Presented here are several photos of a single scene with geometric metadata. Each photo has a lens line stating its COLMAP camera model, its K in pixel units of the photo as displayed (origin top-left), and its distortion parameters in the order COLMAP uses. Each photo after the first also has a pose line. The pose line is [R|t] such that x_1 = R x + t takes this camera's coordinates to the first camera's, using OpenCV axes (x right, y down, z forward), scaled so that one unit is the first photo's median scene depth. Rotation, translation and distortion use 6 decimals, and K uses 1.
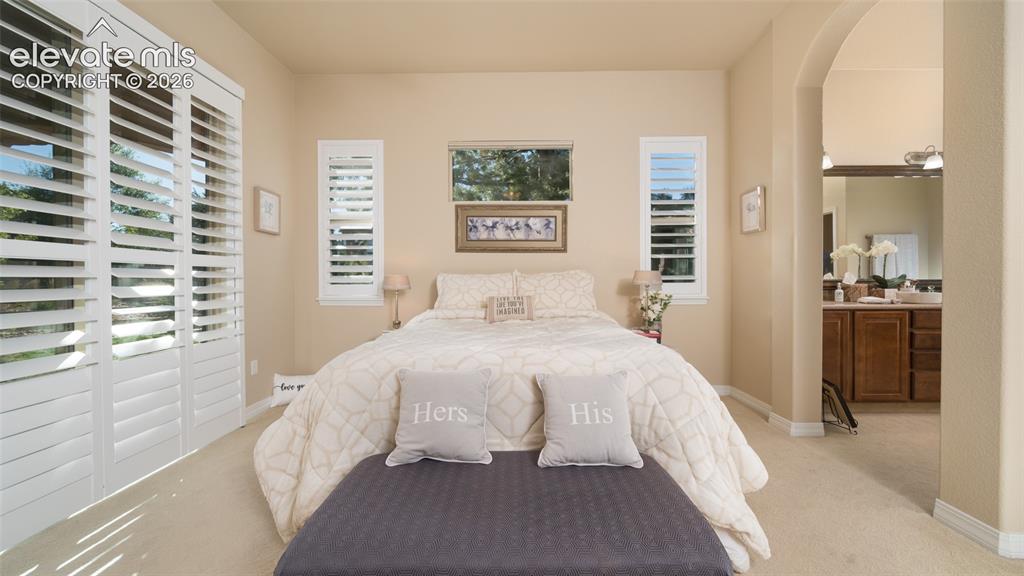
lens RADIAL K [[375.2, 0, 517.9], [0, 375.2, 281.0], [0, 0, 1]] dist [-0.004024, -0.000113]
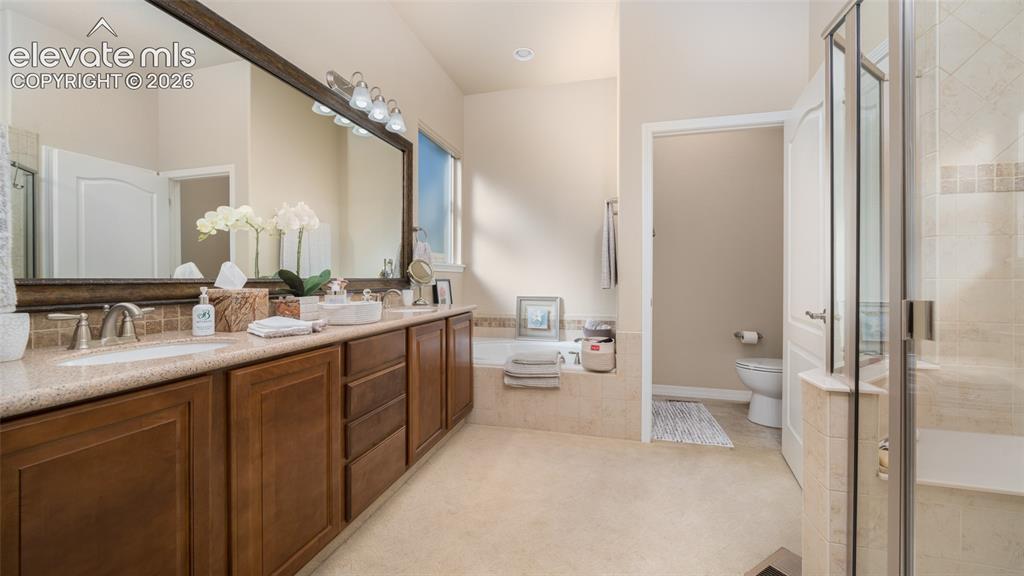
lens RADIAL K [[375.2, 0, 514.7], [0, 375.2, 282.6], [0, 0, 1]] dist [-0.004024, -0.000113]
pose [[0.265171, -0.007865, 0.964169, 0.575255], [0.000492, 0.999968, 0.008021, -0.002860], [-0.964201, -0.001652, 0.265166, 0.590374]]
